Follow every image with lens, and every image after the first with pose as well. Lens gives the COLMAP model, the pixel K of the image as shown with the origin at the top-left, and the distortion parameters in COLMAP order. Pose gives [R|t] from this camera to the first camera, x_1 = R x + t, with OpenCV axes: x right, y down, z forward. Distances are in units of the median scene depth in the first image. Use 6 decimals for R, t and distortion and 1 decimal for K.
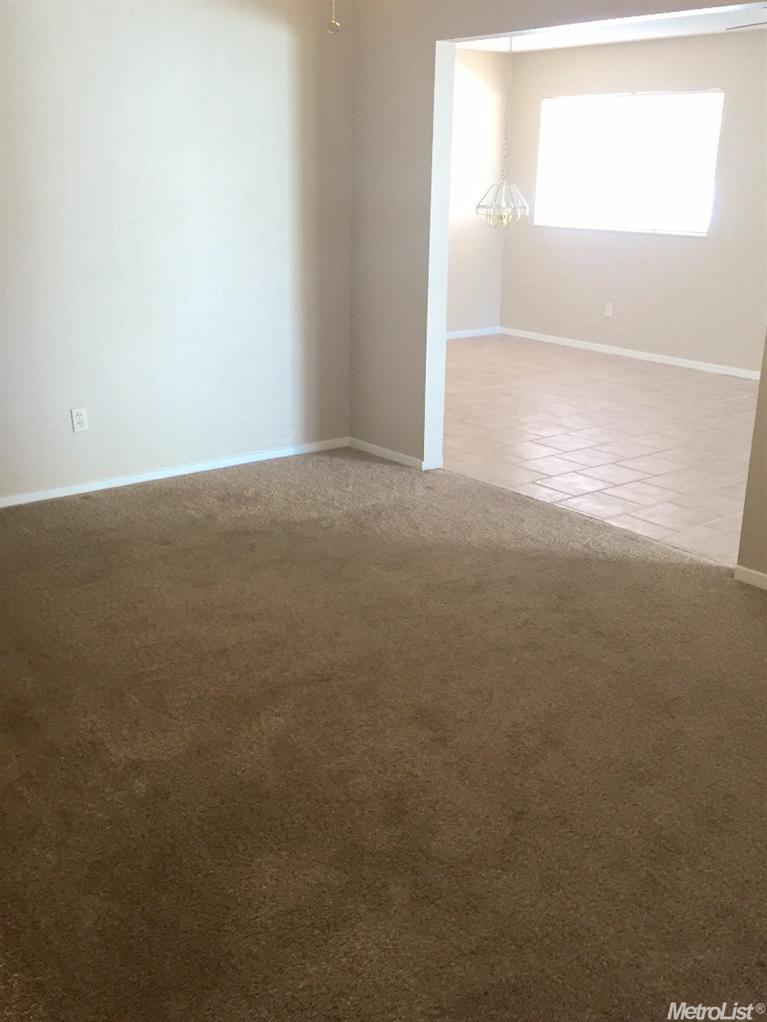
lens RADIAL K [[1039.0, 0, 383.5], [0, 1039.0, 511.0], [0, 0, 1]] dist [0.067930, -0.087021]
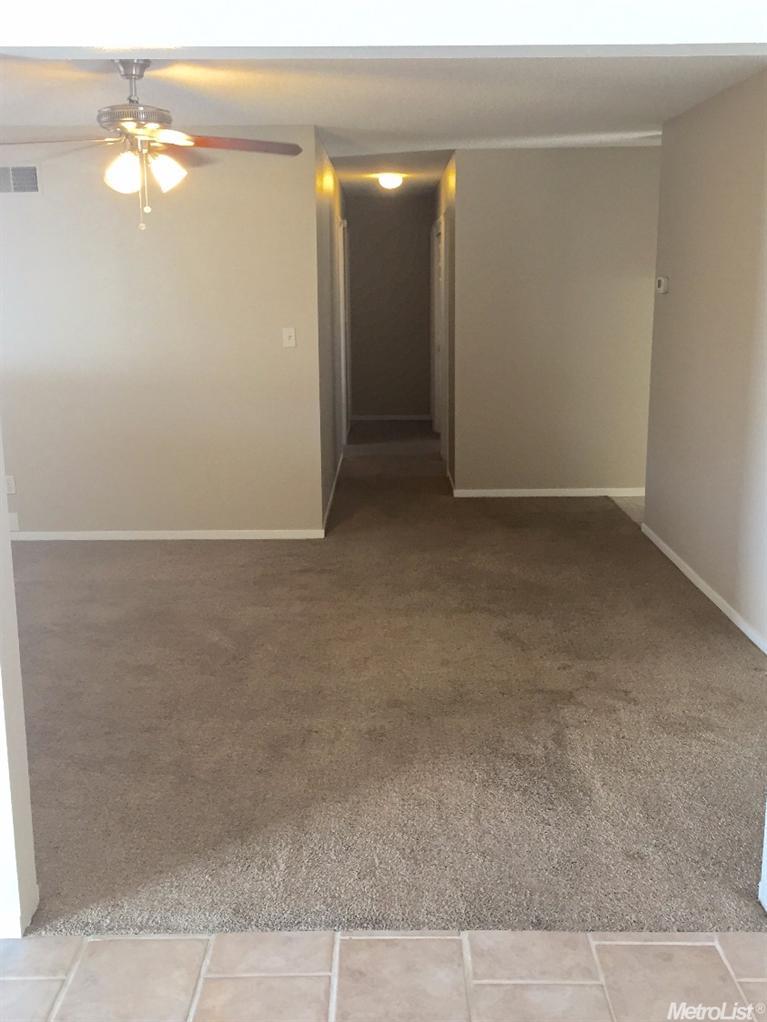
lens RADIAL K [[1039.0, 0, 383.5], [0, 1039.0, 511.0], [0, 0, 1]] dist [0.067930, -0.087021]
pose [[-0.625622, 0.155011, -0.764571, 0.582604], [-0.249050, 0.889091, 0.384046, -0.405744], [0.739304, 0.430685, -0.517629, 1.222939]]
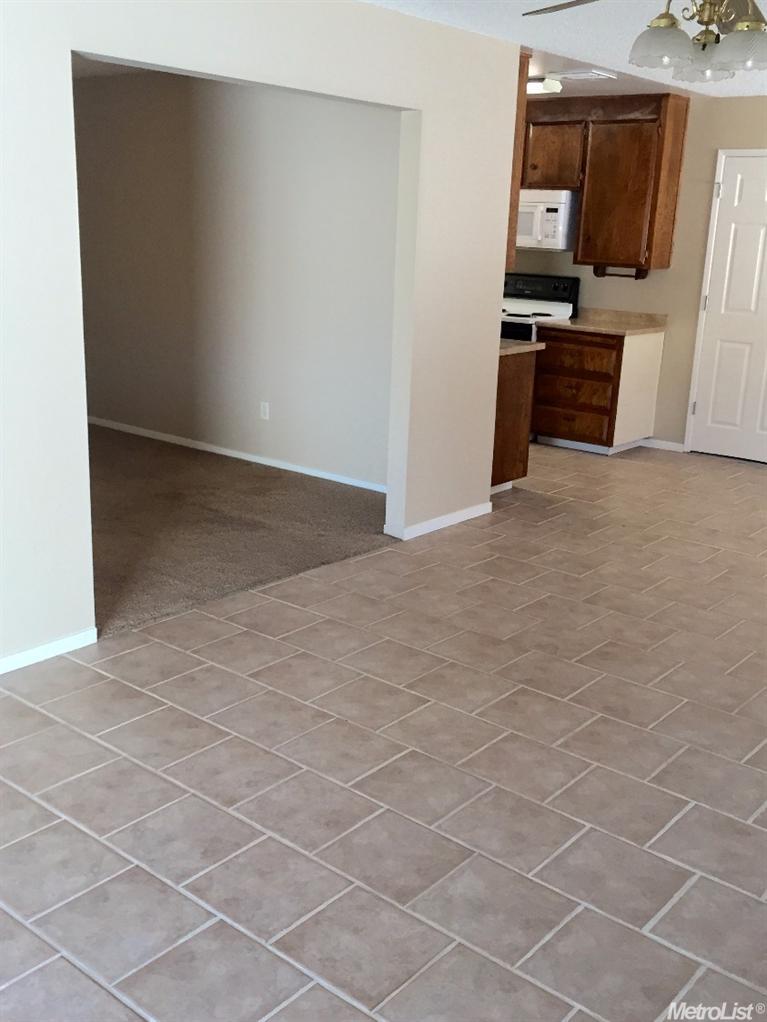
lens RADIAL K [[1039.0, 0, 383.5], [0, 1039.0, 511.0], [0, 0, 1]] dist [0.067930, -0.087021]
pose [[0.204706, 0.252267, -0.945757, 1.123986], [-0.342342, 0.923648, 0.172271, -0.266854], [0.917005, 0.288507, 0.275438, 0.844230]]
